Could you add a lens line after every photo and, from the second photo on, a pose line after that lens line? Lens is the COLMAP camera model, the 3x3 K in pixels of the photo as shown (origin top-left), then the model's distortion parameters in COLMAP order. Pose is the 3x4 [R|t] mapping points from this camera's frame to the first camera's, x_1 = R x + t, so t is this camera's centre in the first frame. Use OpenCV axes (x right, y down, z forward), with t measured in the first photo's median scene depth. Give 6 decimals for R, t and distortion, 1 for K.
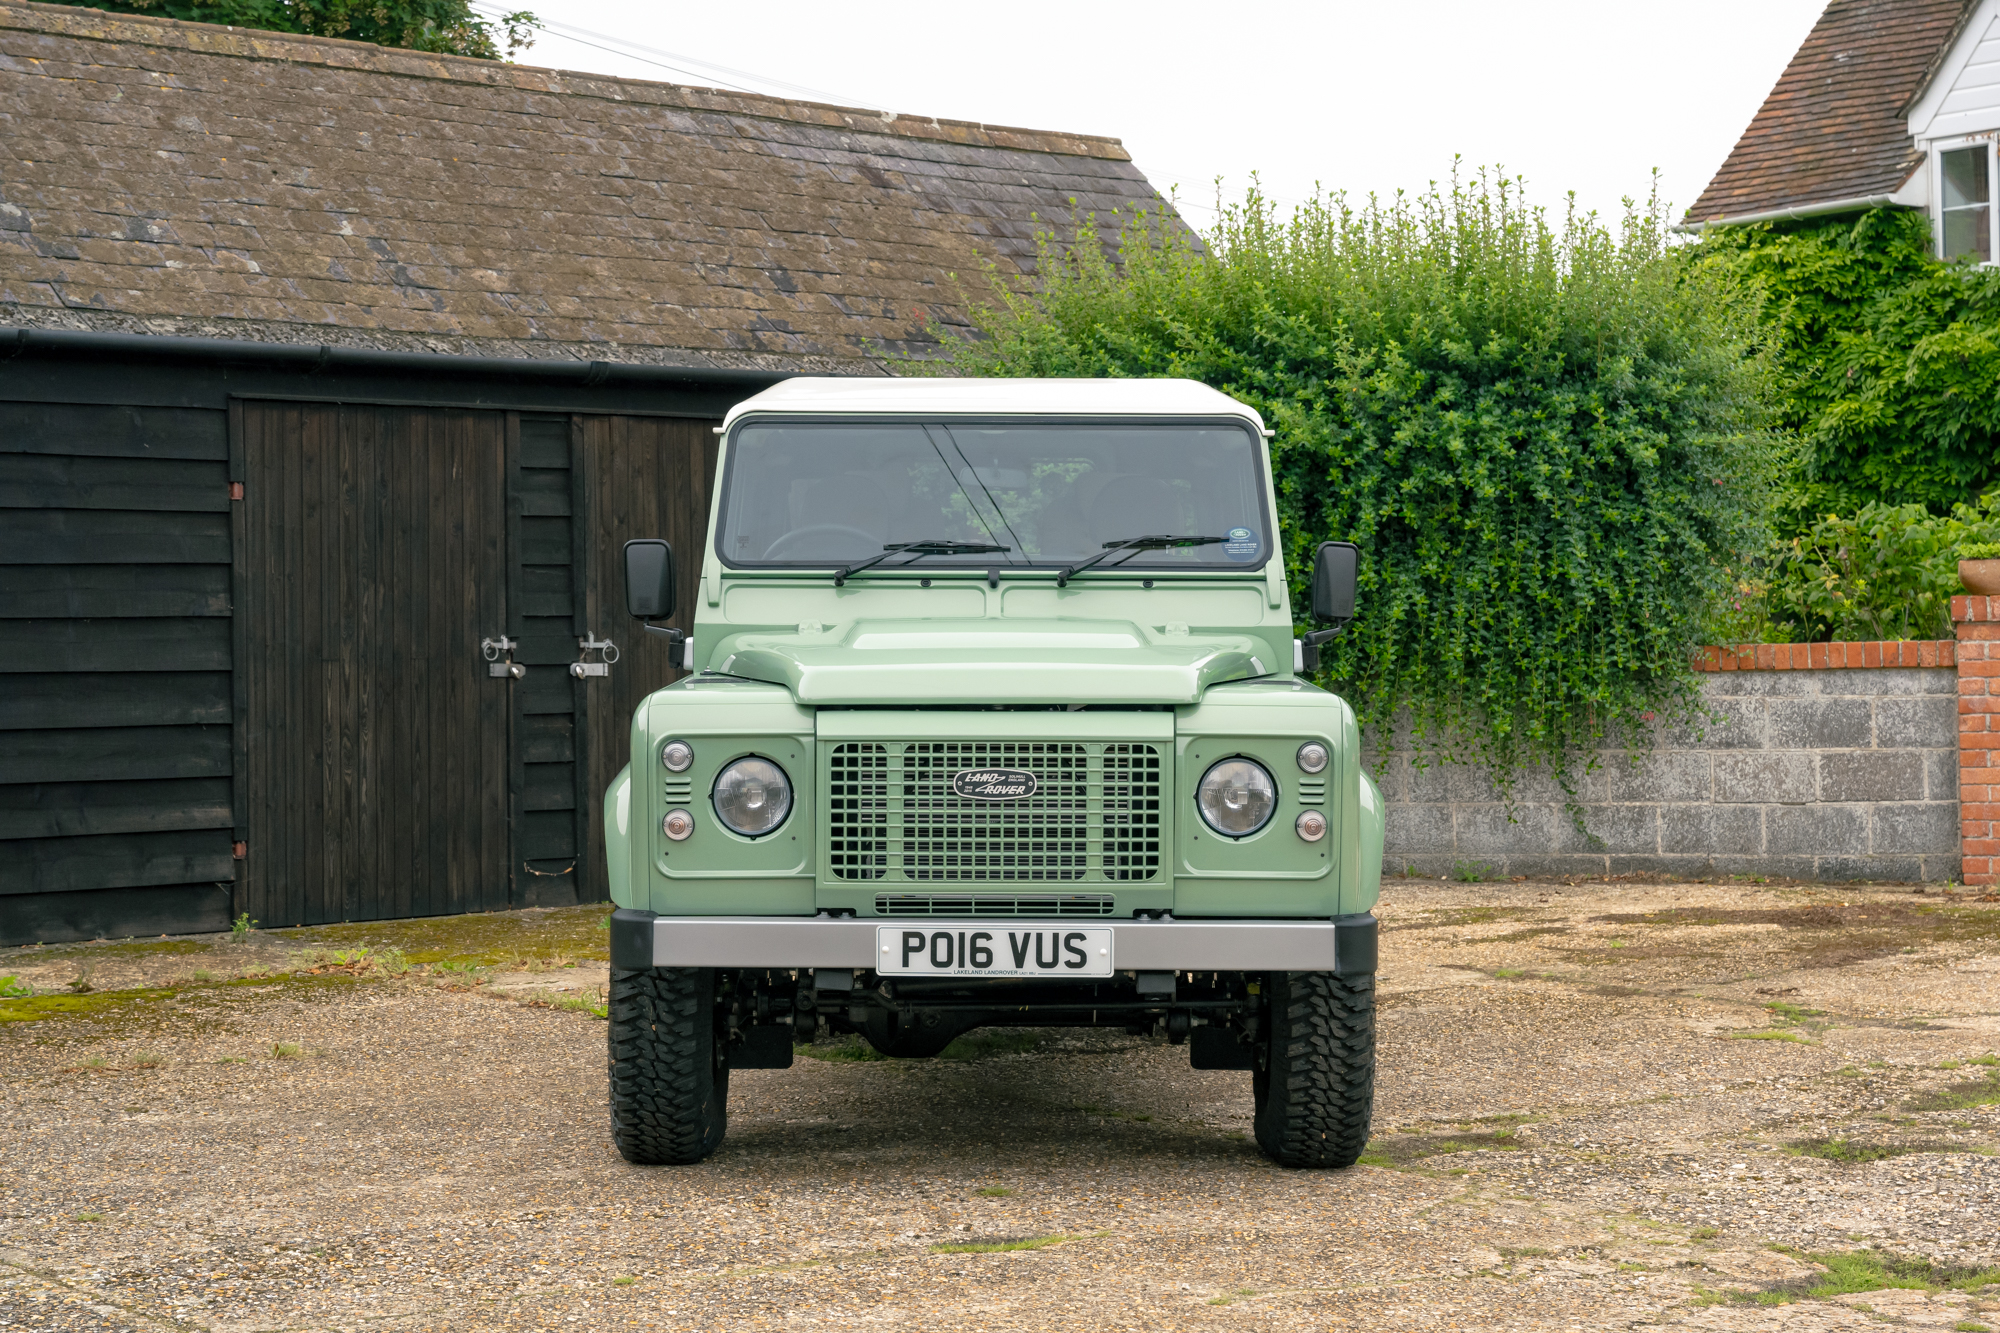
lens RADIAL K [[3394.7, 0, 986.0], [0, 3394.7, 656.4], [0, 0, 1]] dist [0.018302, 0.000000]
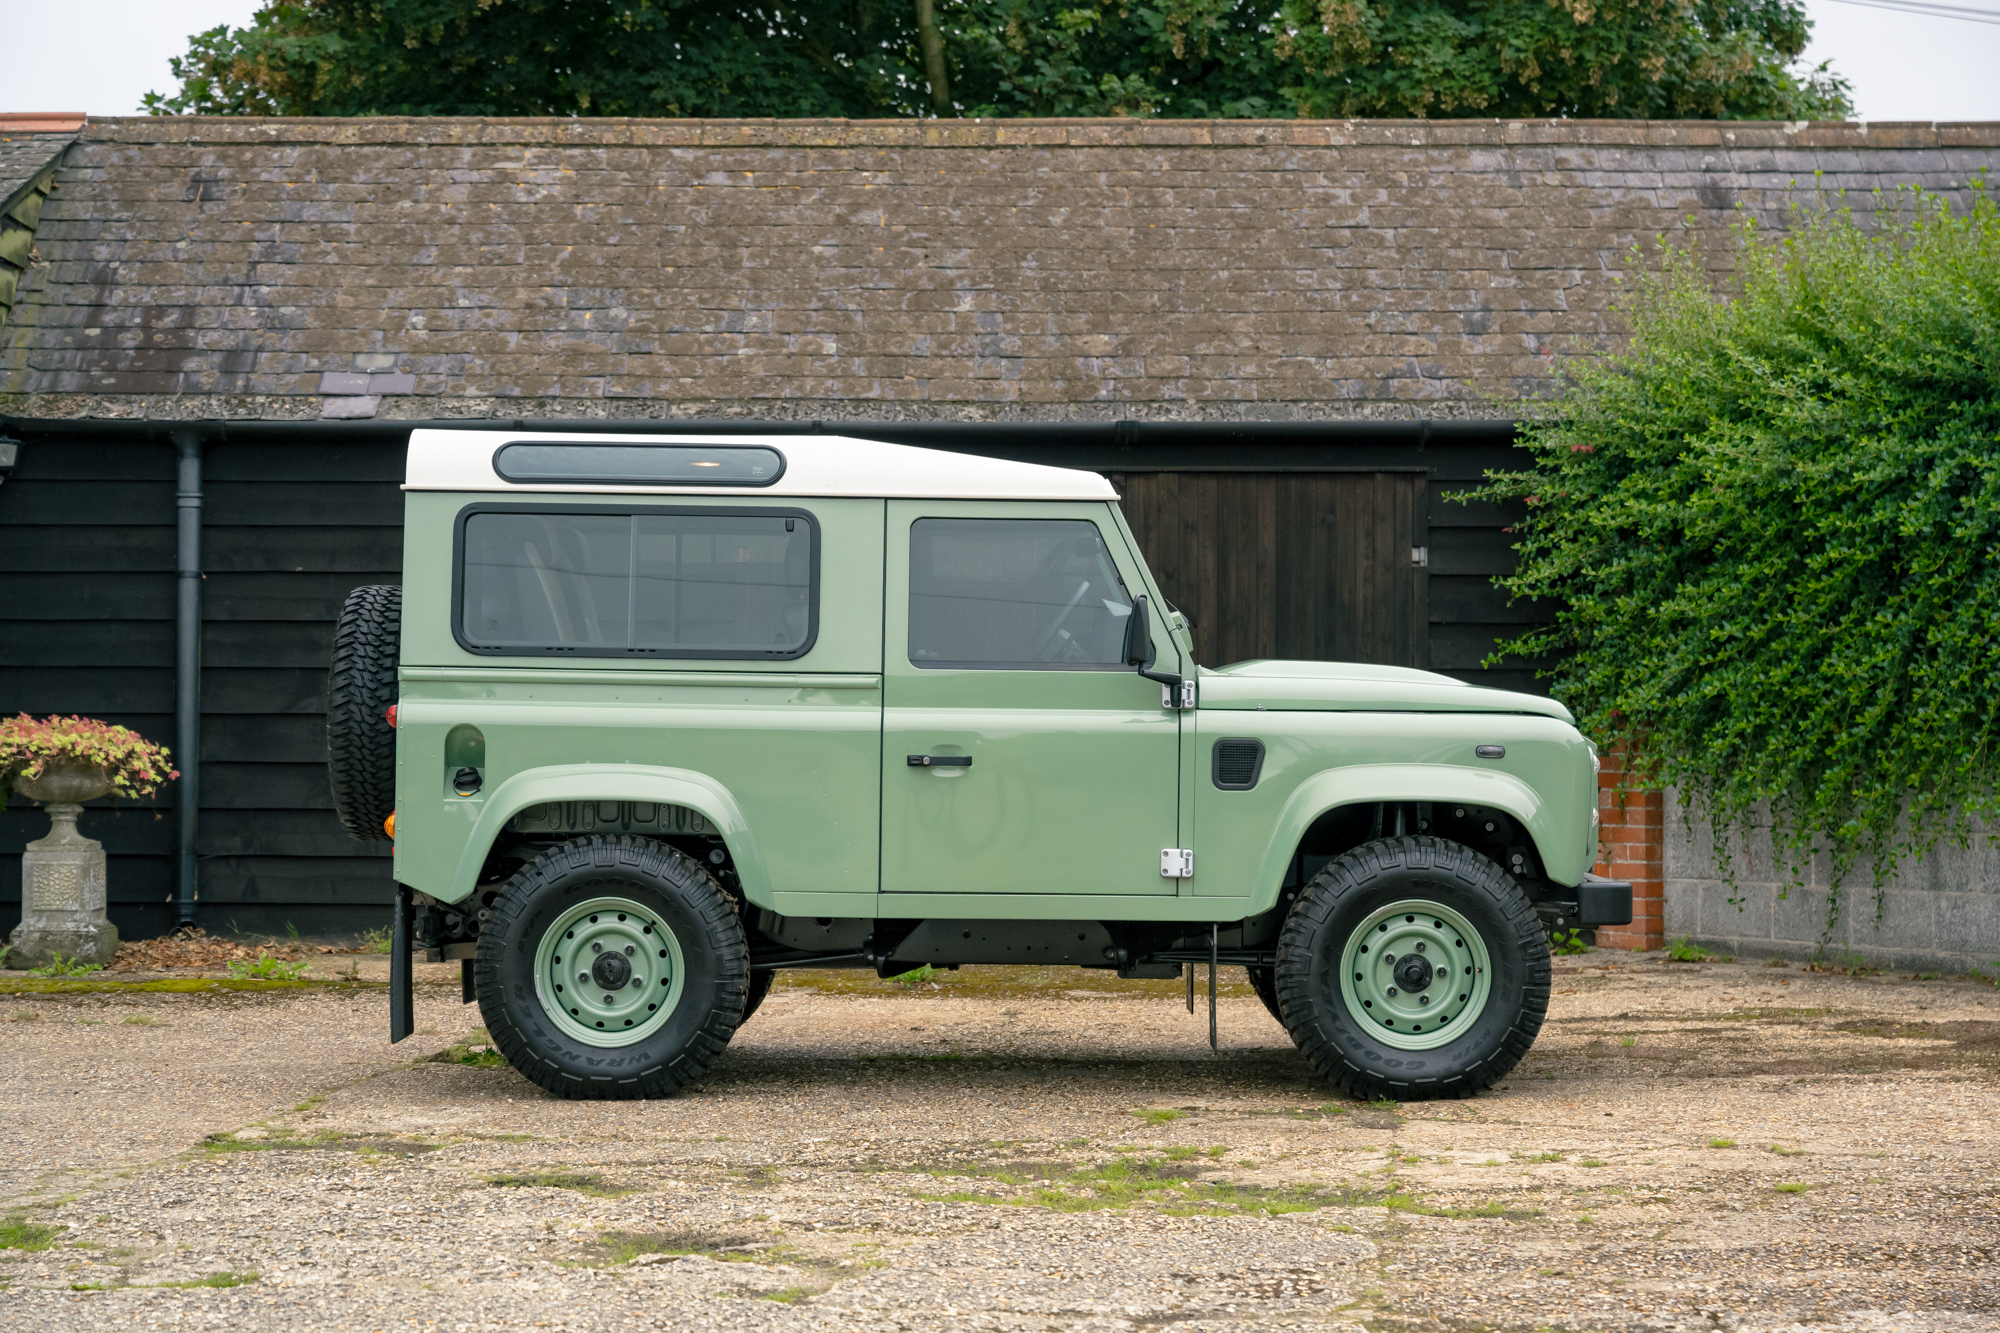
lens RADIAL K [[3803.5, 0, 996.9], [0, 3803.5, 649.4], [0, 0, 1]] dist [0.013594, 0.000000]
pose [[0.737626, 0.000417, -0.675210, 0.610131], [-0.014681, 0.999773, -0.015421, 0.000060], [0.675050, 0.021288, 0.737464, 0.128423]]
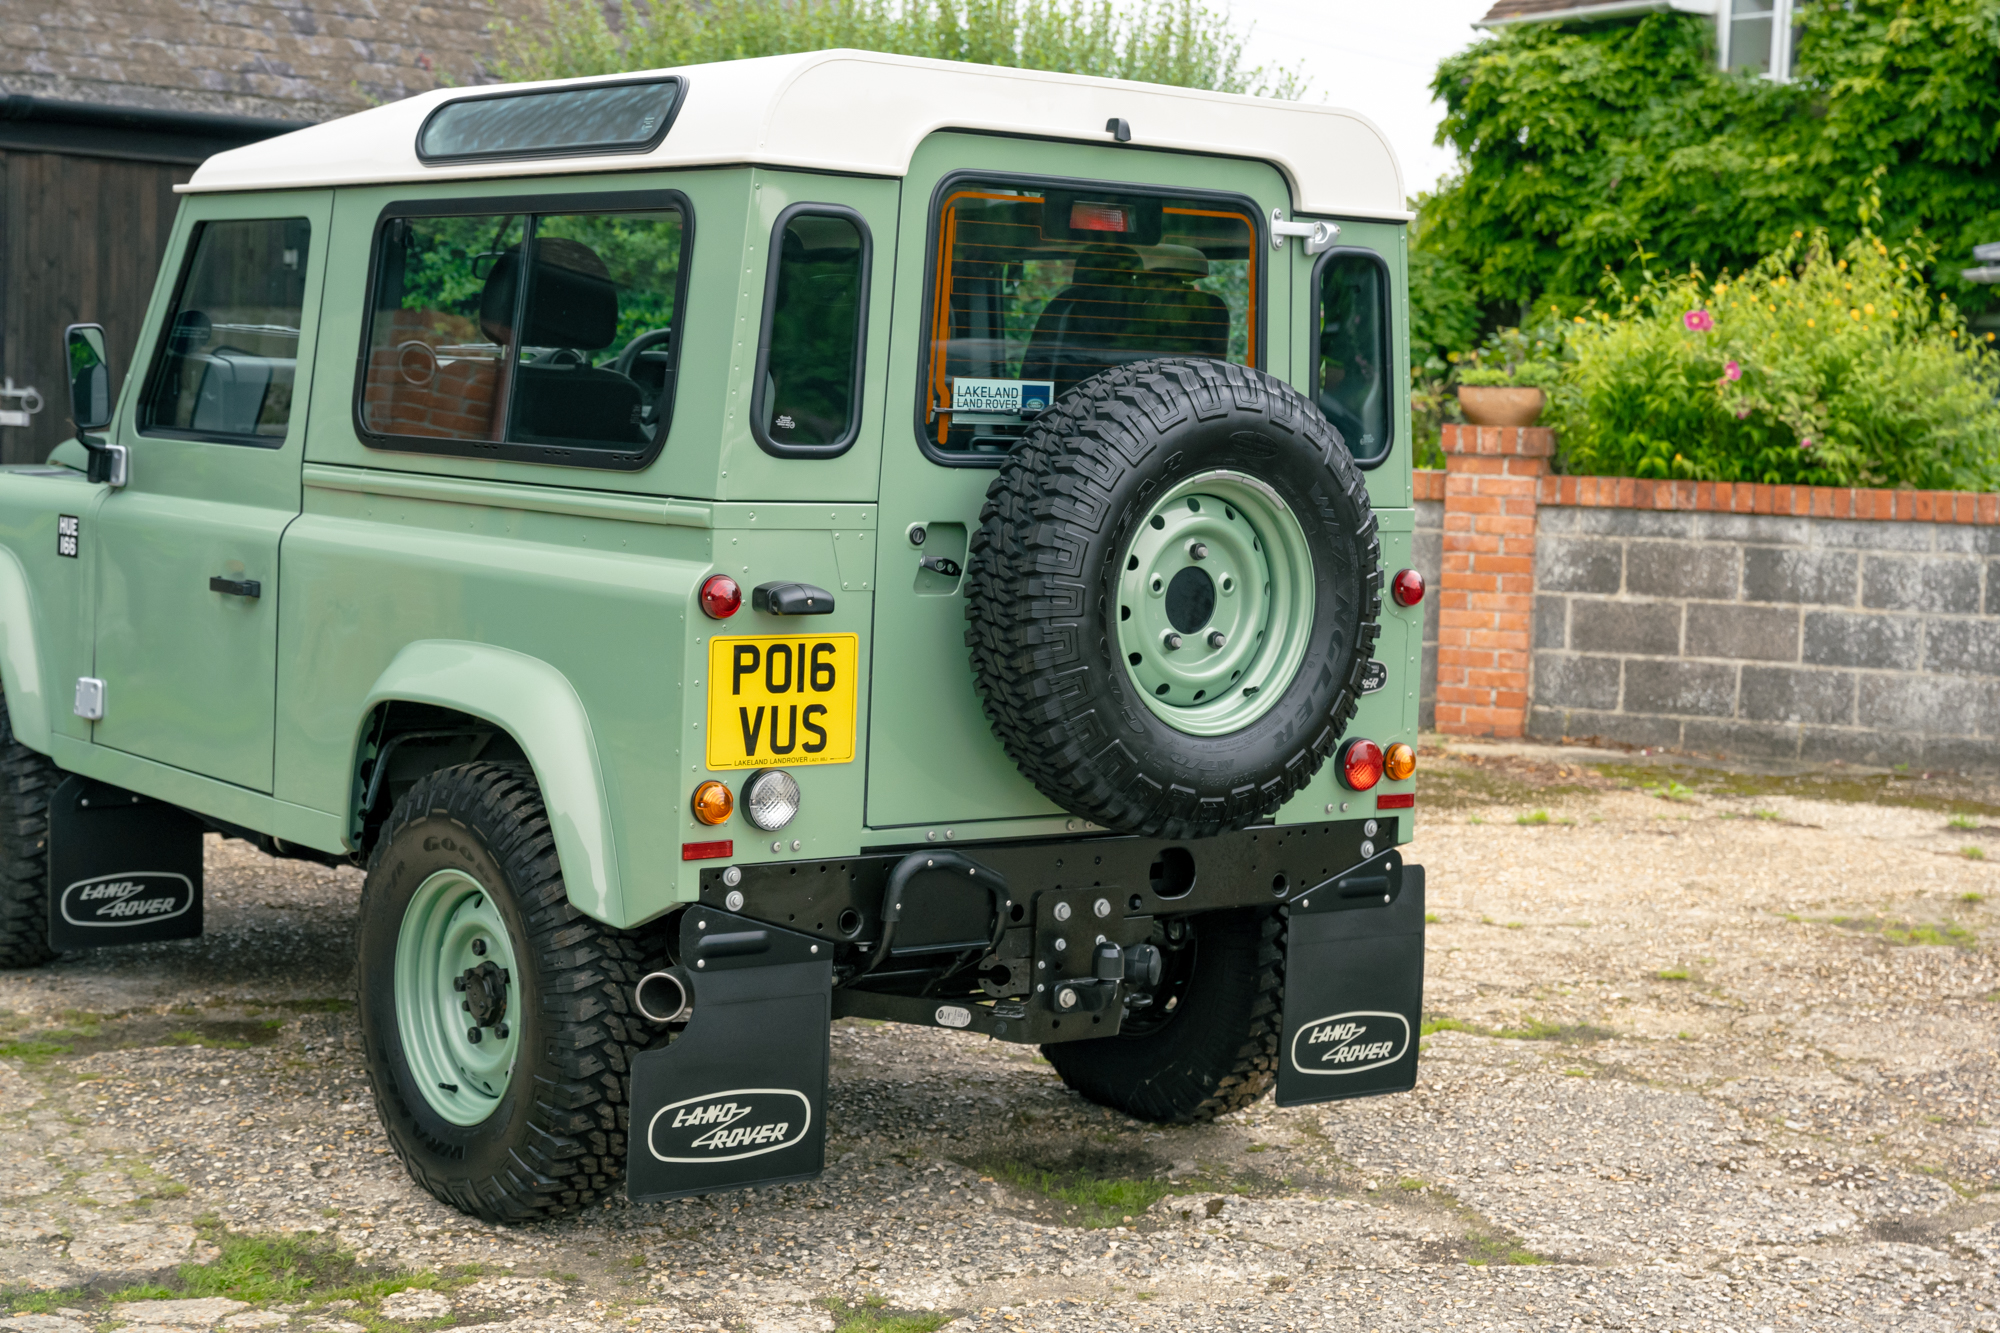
lens RADIAL K [[3175.3, 0, 959.7], [0, 3175.3, 648.7], [0, 0, 1]] dist [0.009247, 0.000000]
pose [[0.995954, 0.062706, -0.064364, 0.208355], [-0.057722, 0.995391, 0.076578, -0.015259], [0.068869, -0.072553, 0.994984, 0.118364]]
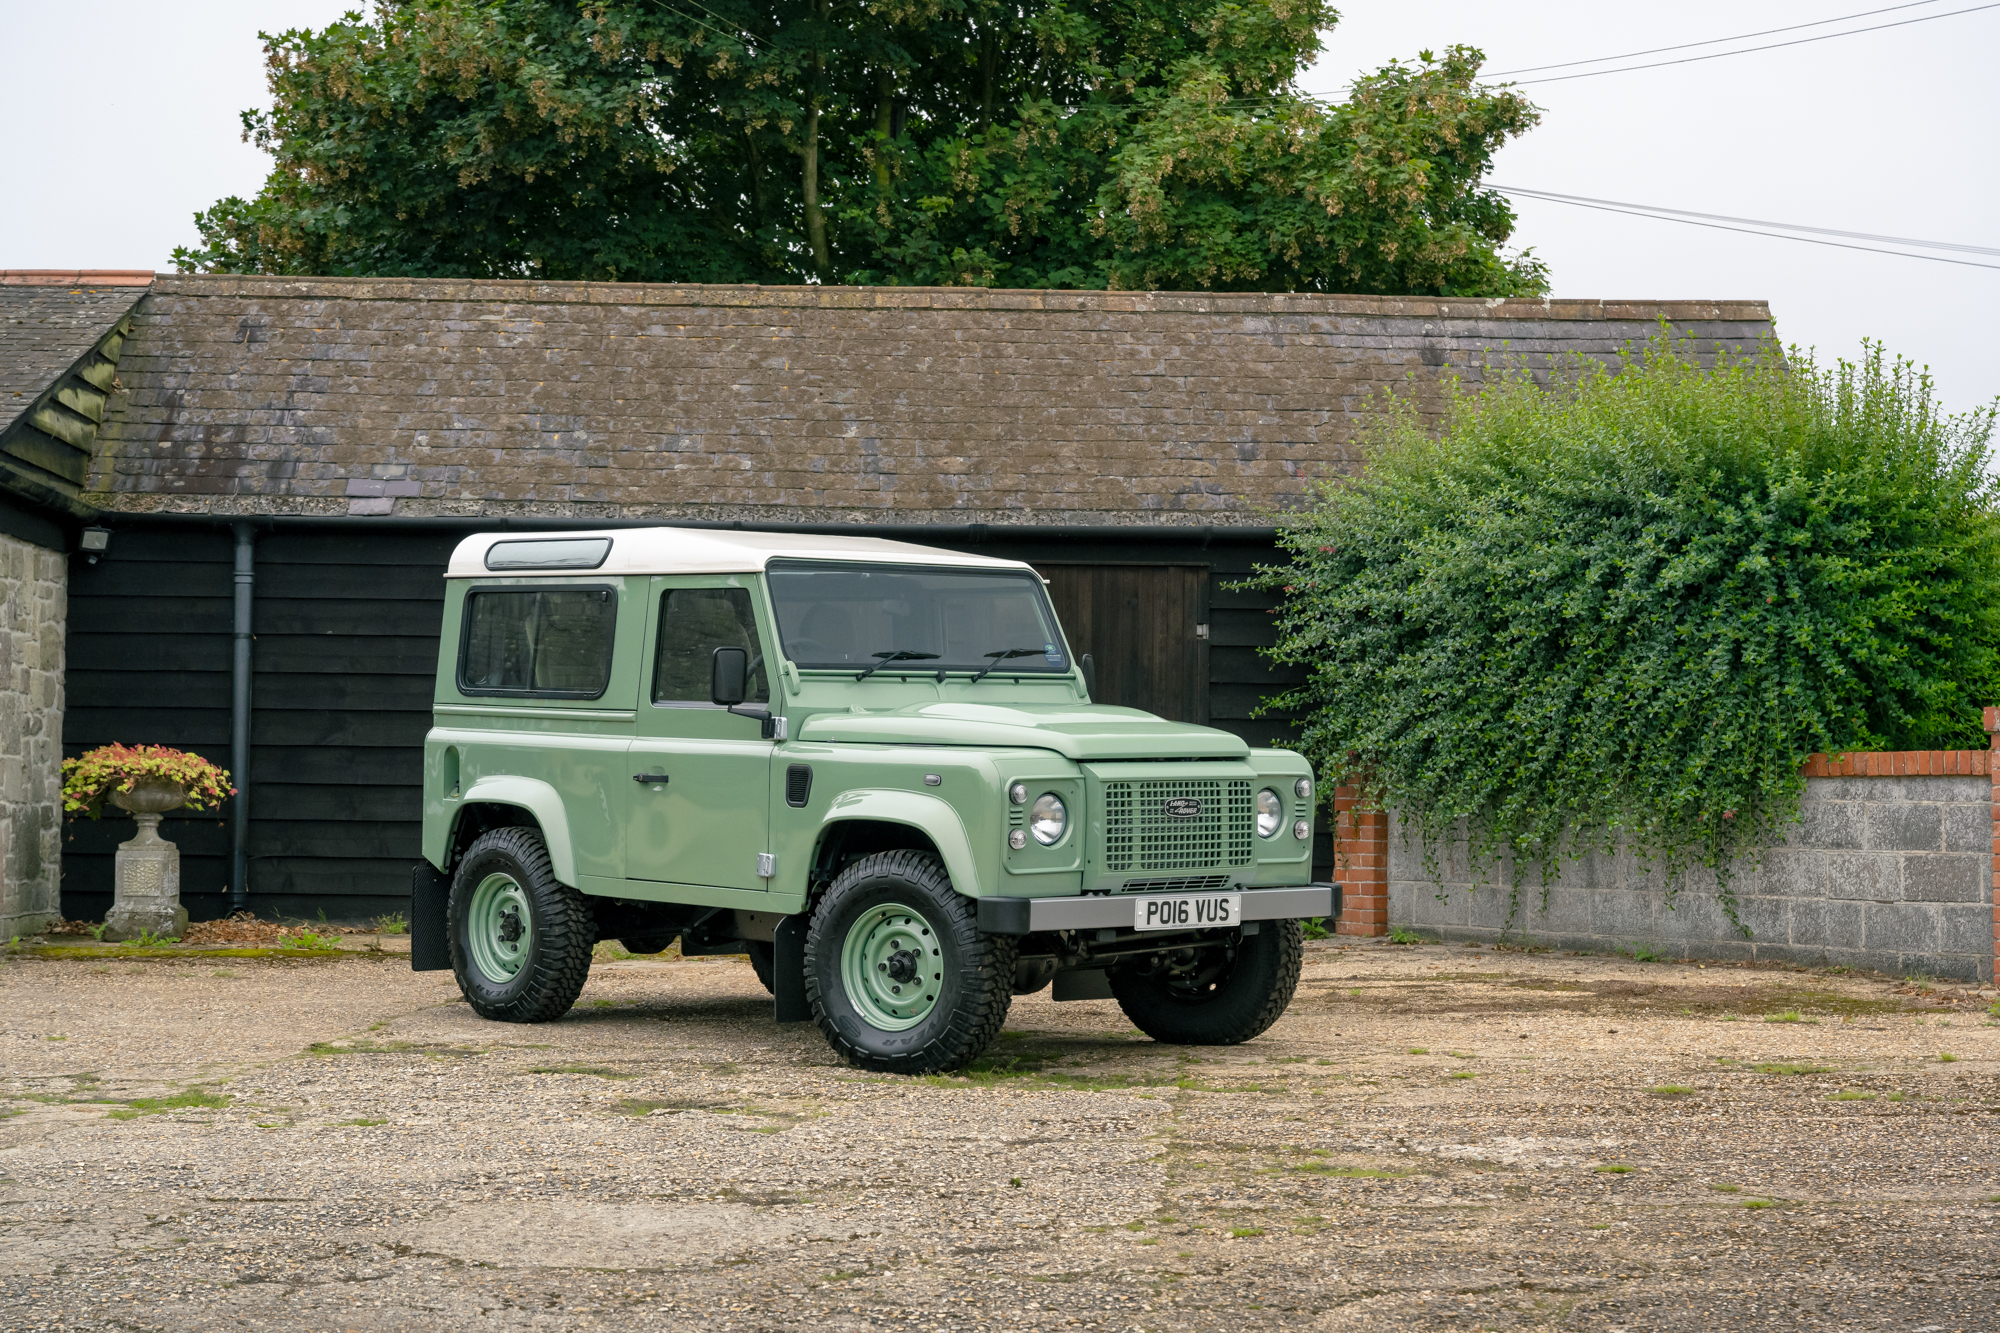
lens RADIAL K [[3273.1, 0, 1003.5], [0, 3273.1, 673.4], [0, 0, 1]] dist [0.007611, 0.000000]
pose [[0.770998, -0.001810, -0.636835, 0.681525], [-0.022529, 0.999292, -0.030116, 0.008845], [0.636439, 0.037567, 0.770411, 0.029026]]
